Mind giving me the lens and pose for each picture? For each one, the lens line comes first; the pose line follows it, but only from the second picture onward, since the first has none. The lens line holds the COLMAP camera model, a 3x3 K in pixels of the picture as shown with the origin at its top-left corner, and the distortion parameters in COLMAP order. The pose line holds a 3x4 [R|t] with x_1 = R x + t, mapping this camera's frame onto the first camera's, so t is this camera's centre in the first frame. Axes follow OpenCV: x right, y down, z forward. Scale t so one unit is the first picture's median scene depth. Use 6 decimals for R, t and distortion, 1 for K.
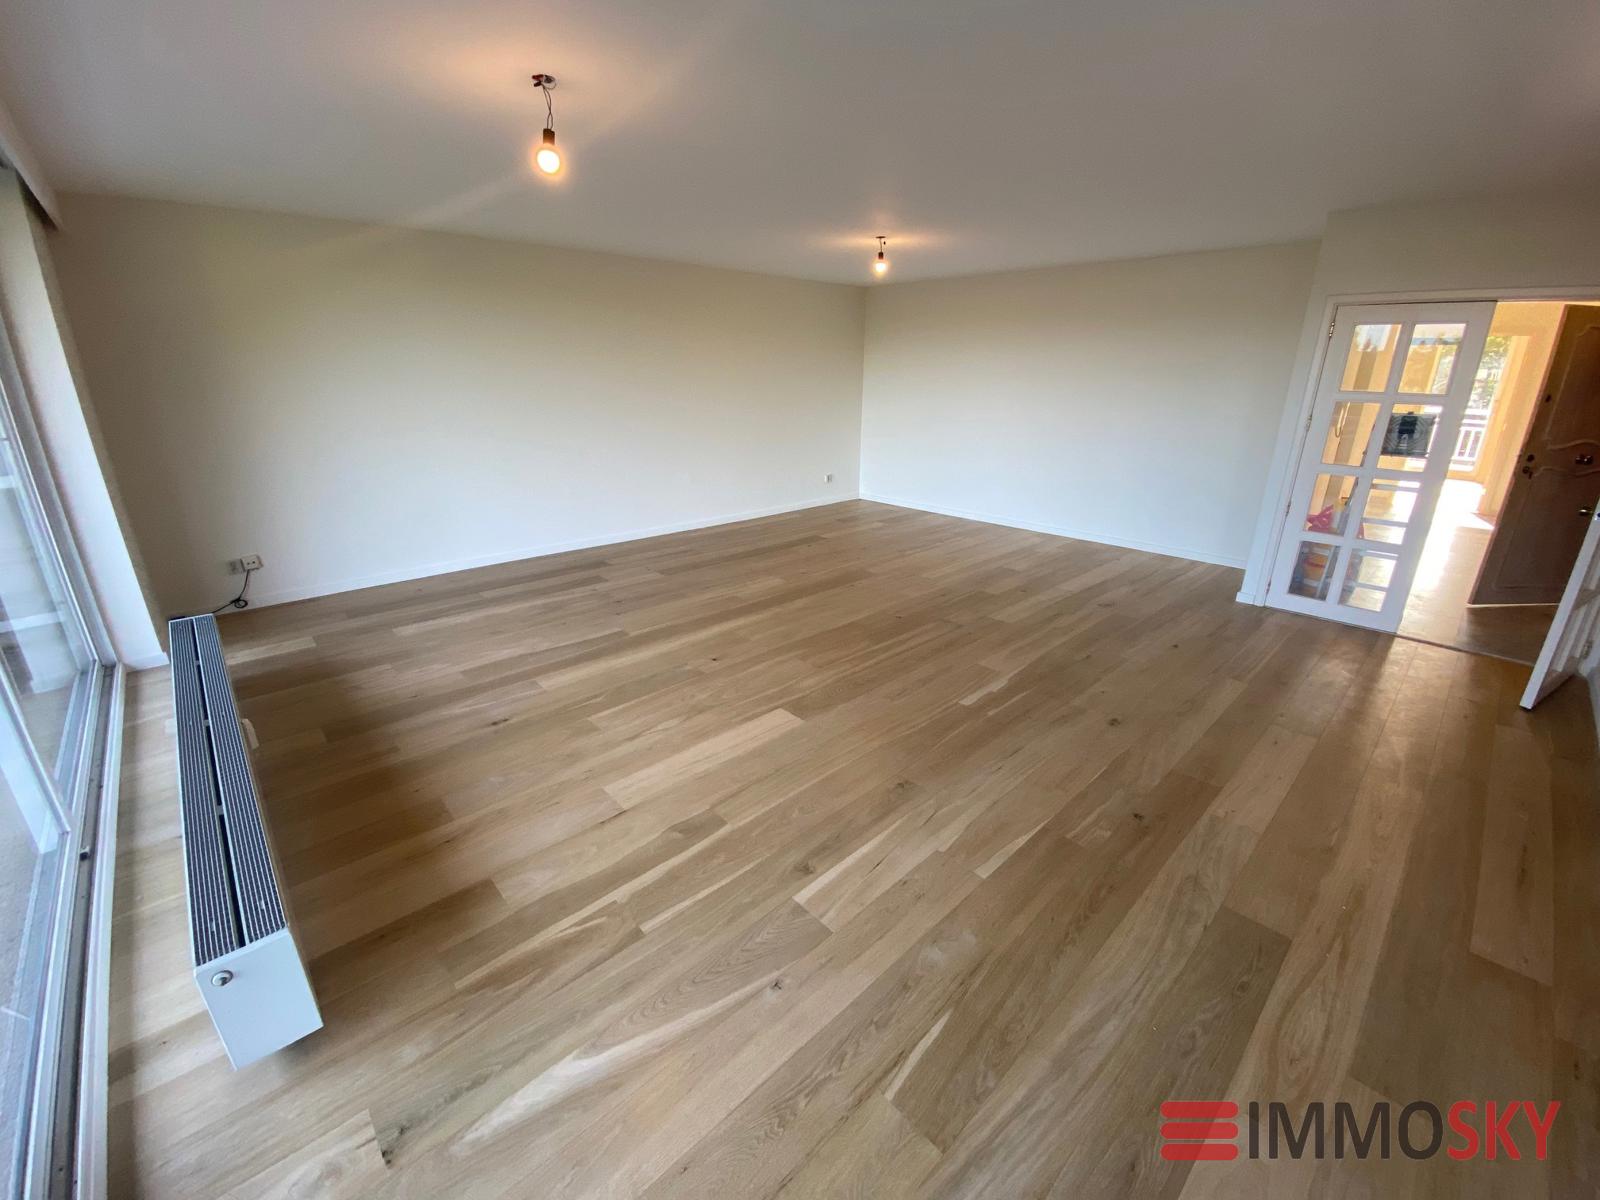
lens RADIAL K [[648.0, 0, 799.3], [0, 648.0, 587.5], [0, 0, 1]] dist [0.001801, 0.000026]
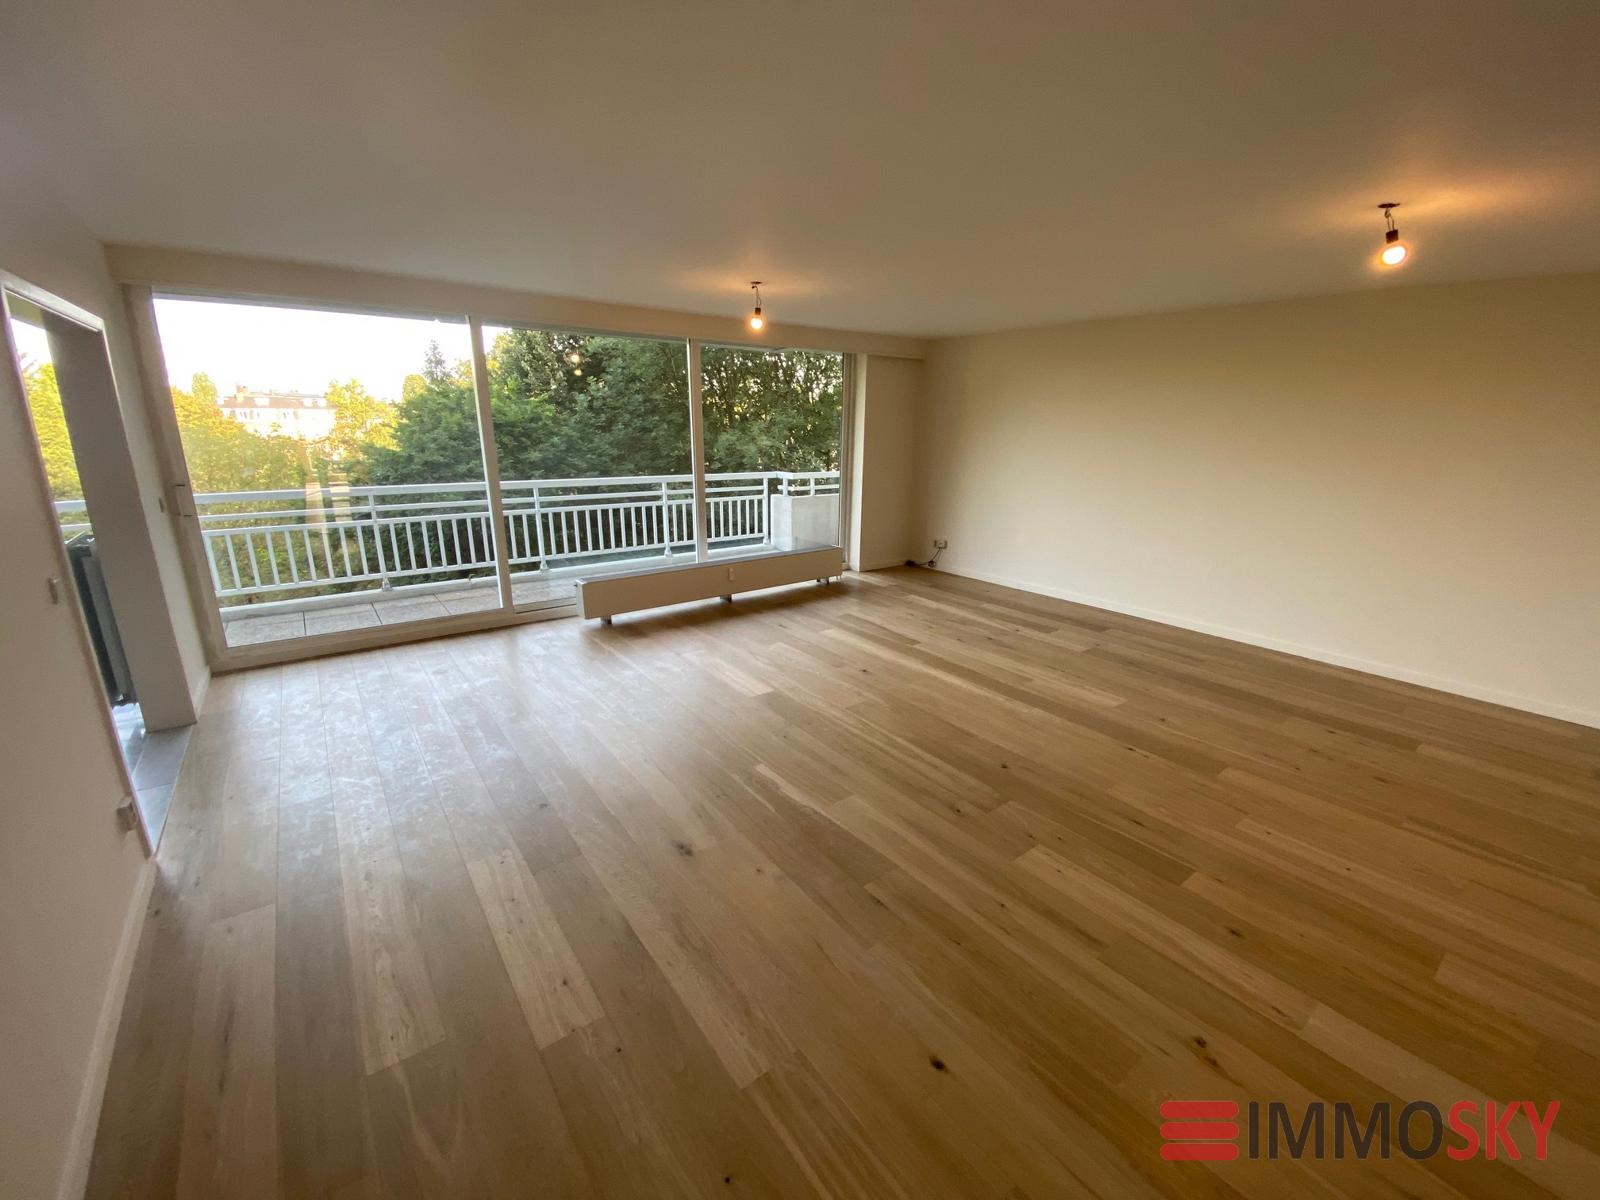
lens RADIAL K [[636.5, 0, 800.0], [0, 636.5, 600.0], [0, 0, 1]] dist [-0.044261, -0.000032]
pose [[-0.109642, 0.259383, -0.959531, 0.788039], [-0.321793, 0.904098, 0.281169, -0.241614], [0.940440, 0.339598, -0.015659, 0.708761]]
